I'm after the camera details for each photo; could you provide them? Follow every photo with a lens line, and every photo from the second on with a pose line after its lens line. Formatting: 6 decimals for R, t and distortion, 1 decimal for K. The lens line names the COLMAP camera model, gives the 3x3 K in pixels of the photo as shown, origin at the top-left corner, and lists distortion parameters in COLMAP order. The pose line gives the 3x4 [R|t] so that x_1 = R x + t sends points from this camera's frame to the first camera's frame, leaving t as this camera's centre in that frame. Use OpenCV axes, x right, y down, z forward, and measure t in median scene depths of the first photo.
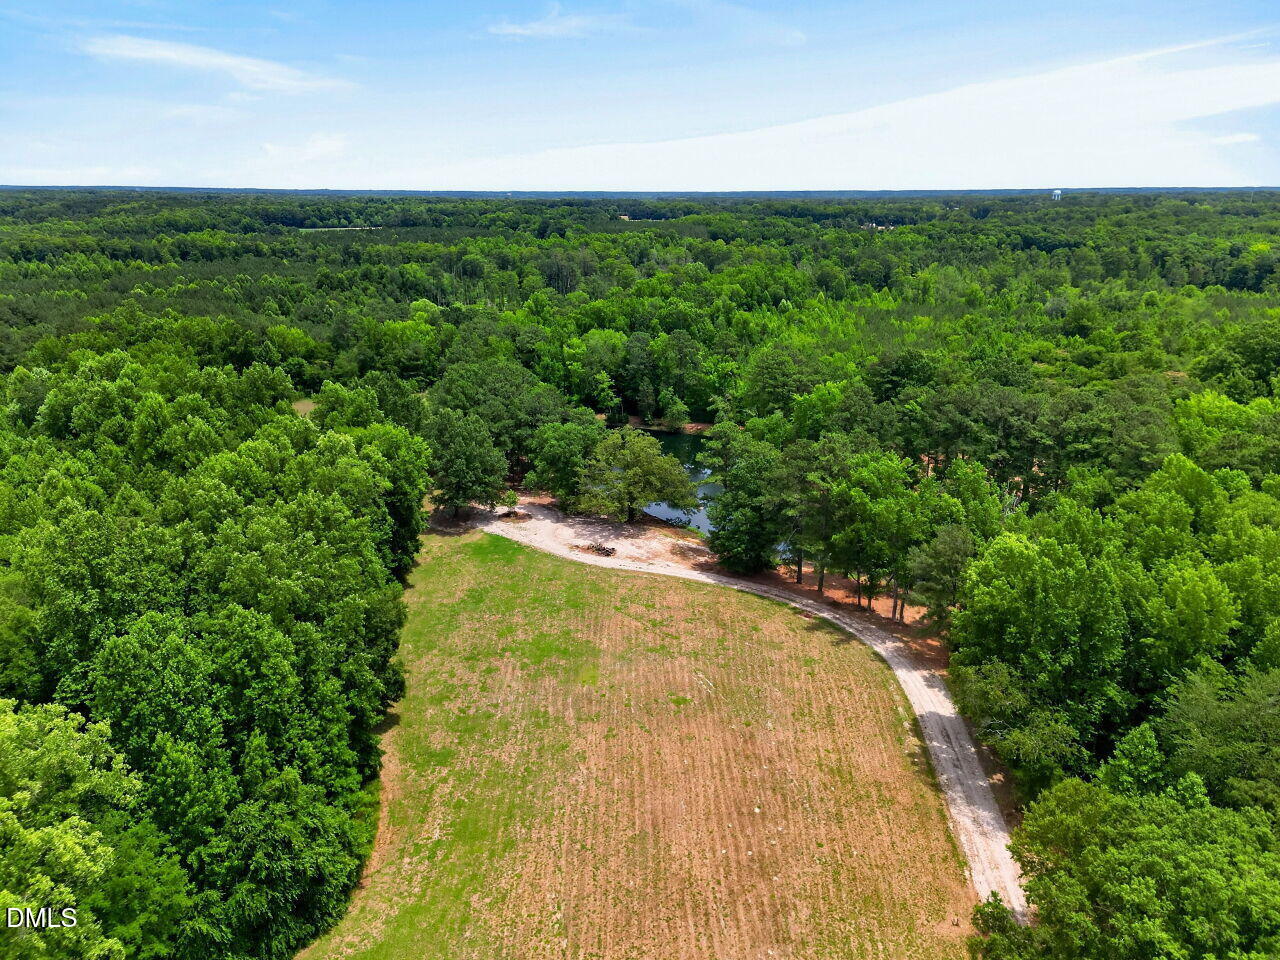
lens RADIAL K [[919.4, 0, 636.1], [0, 919.4, 478.7], [0, 0, 1]] dist [0.094450, -0.071158]
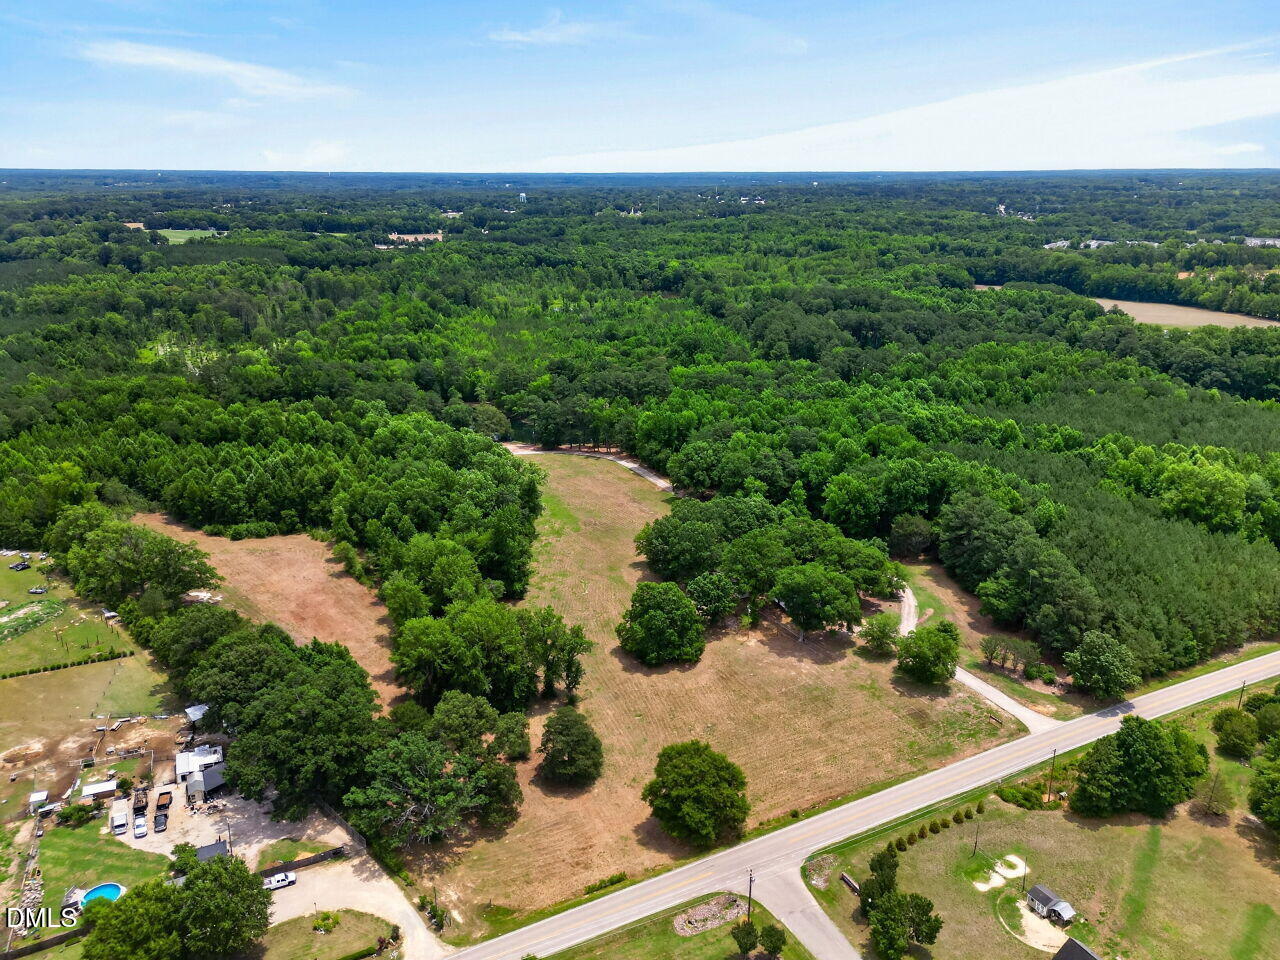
lens RADIAL K [[917.4, 0, 637.9], [0, 917.4, 460.7], [0, 0, 1]] dist [0.094823, -0.067757]
pose [[0.856829, -0.157684, 0.490897, -0.599188], [0.157159, 0.986653, 0.042619, 0.036208], [-0.491065, 0.040632, 0.870175, -0.893151]]
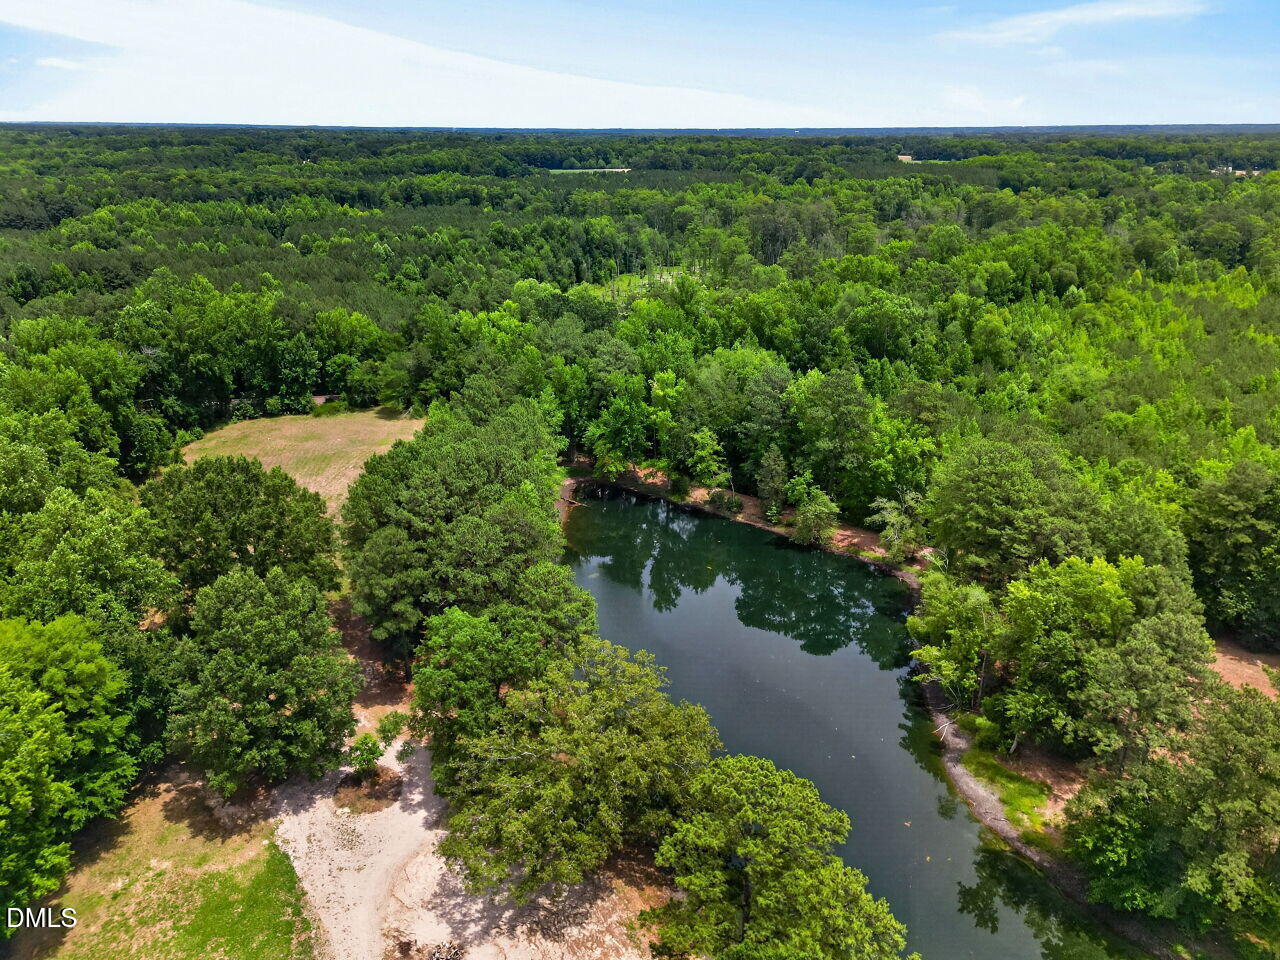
lens RADIAL K [[919.4, 0, 636.1], [0, 919.4, 478.7], [0, 0, 1]] dist [0.094450, -0.071158]
pose [[0.957108, 0.105086, -0.270001, 0.088425], [-0.088989, 0.993483, 0.071219, -0.122675], [0.275726, -0.044137, 0.960222, 0.395333]]
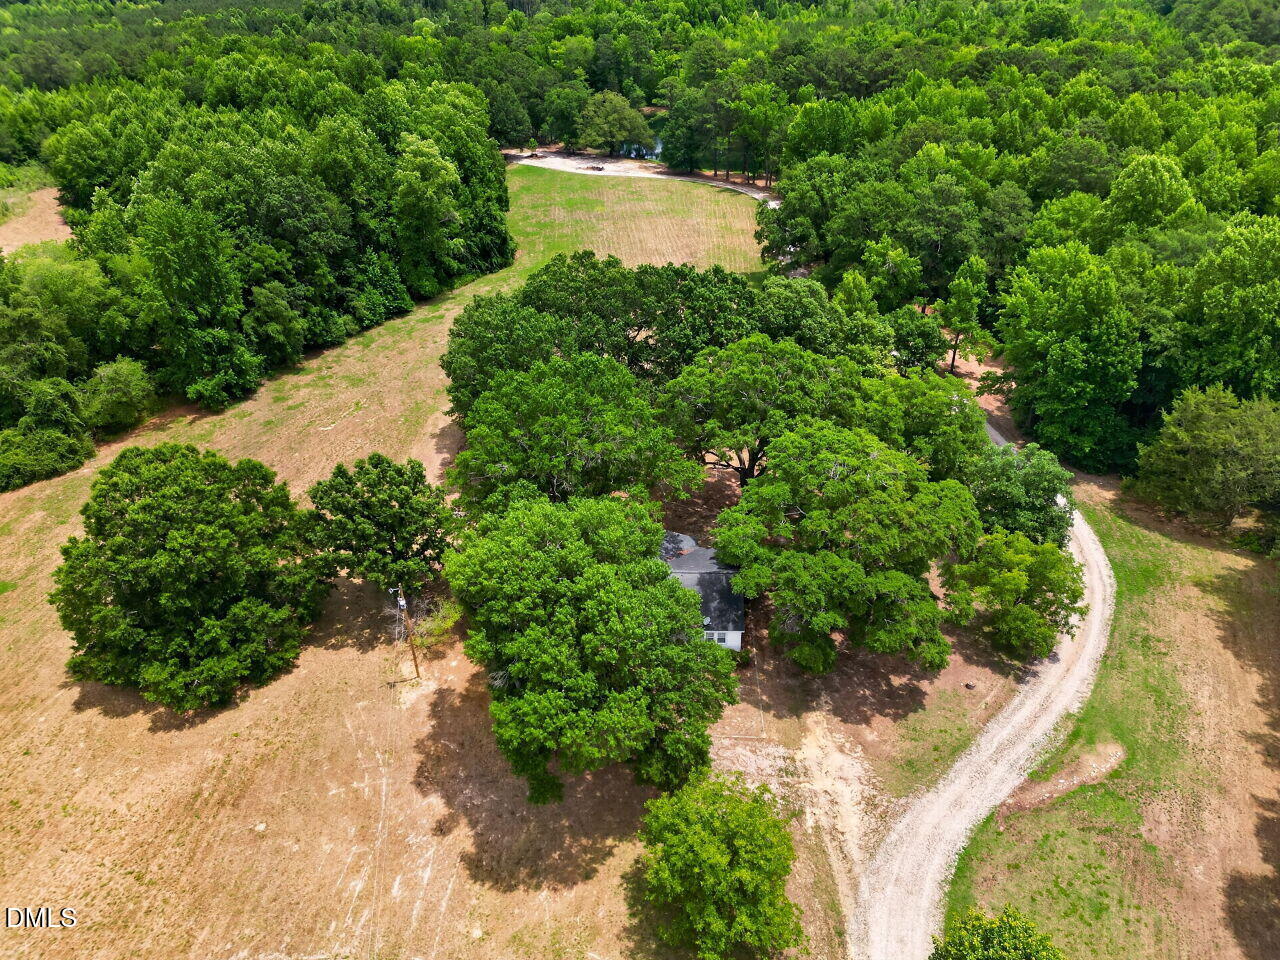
lens RADIAL K [[896.3, 0, 640.0], [0, 896.3, 480.0], [0, 0, 1]] dist [0.056410, -0.001520]
pose [[0.997742, -0.053646, 0.040406, -0.033815], [0.041702, 0.966465, 0.253389, 0.131828], [-0.052644, -0.251131, 0.966520, -0.425684]]
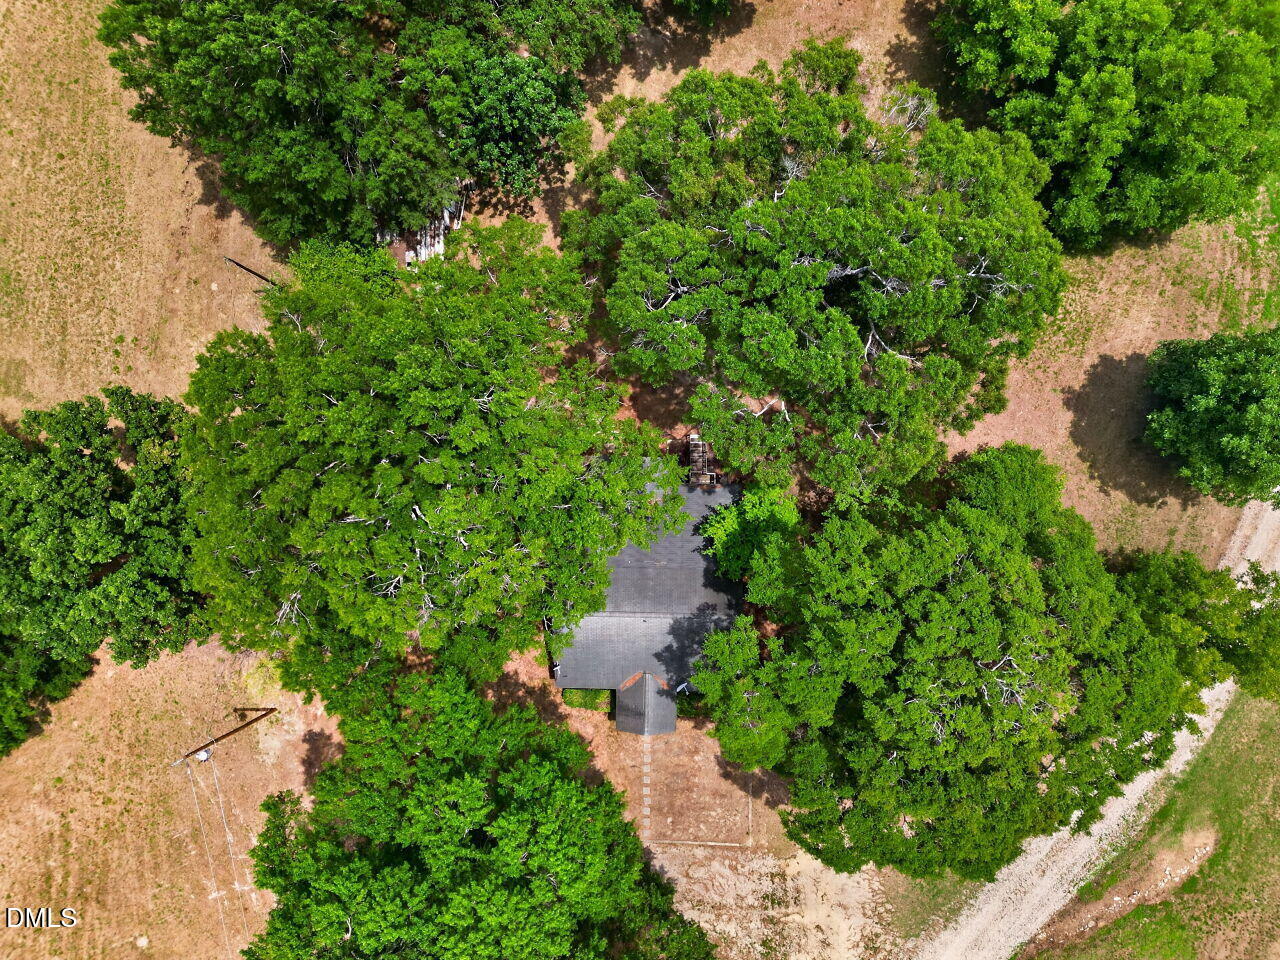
lens RADIAL K [[917.4, 0, 637.9], [0, 917.4, 460.7], [0, 0, 1]] dist [0.094823, -0.067757]
pose [[0.995532, -0.088474, -0.033003, -0.001994], [0.058832, 0.307750, 0.949647, 0.048718], [-0.073862, -0.947345, 0.311580, -0.178374]]
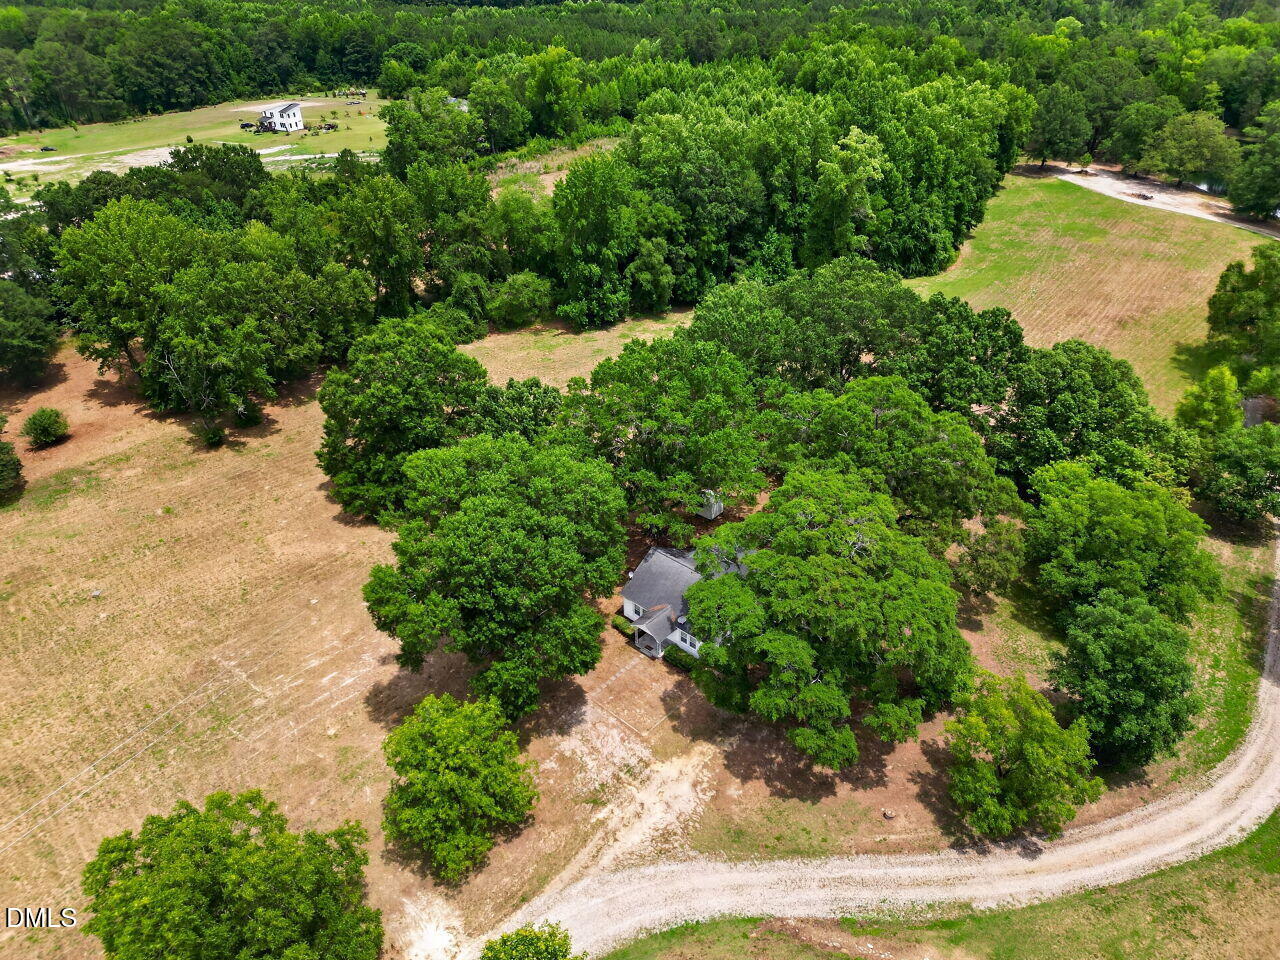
lens RADIAL K [[895.9, 0, 634.0], [0, 895.9, 481.3], [0, 0, 1]] dist [0.087634, -0.068915]
pose [[0.803562, 0.298040, -0.515228, 0.119695], [-0.158613, 0.941529, 0.297263, 0.122221], [0.573699, -0.157148, 0.803850, -0.398135]]
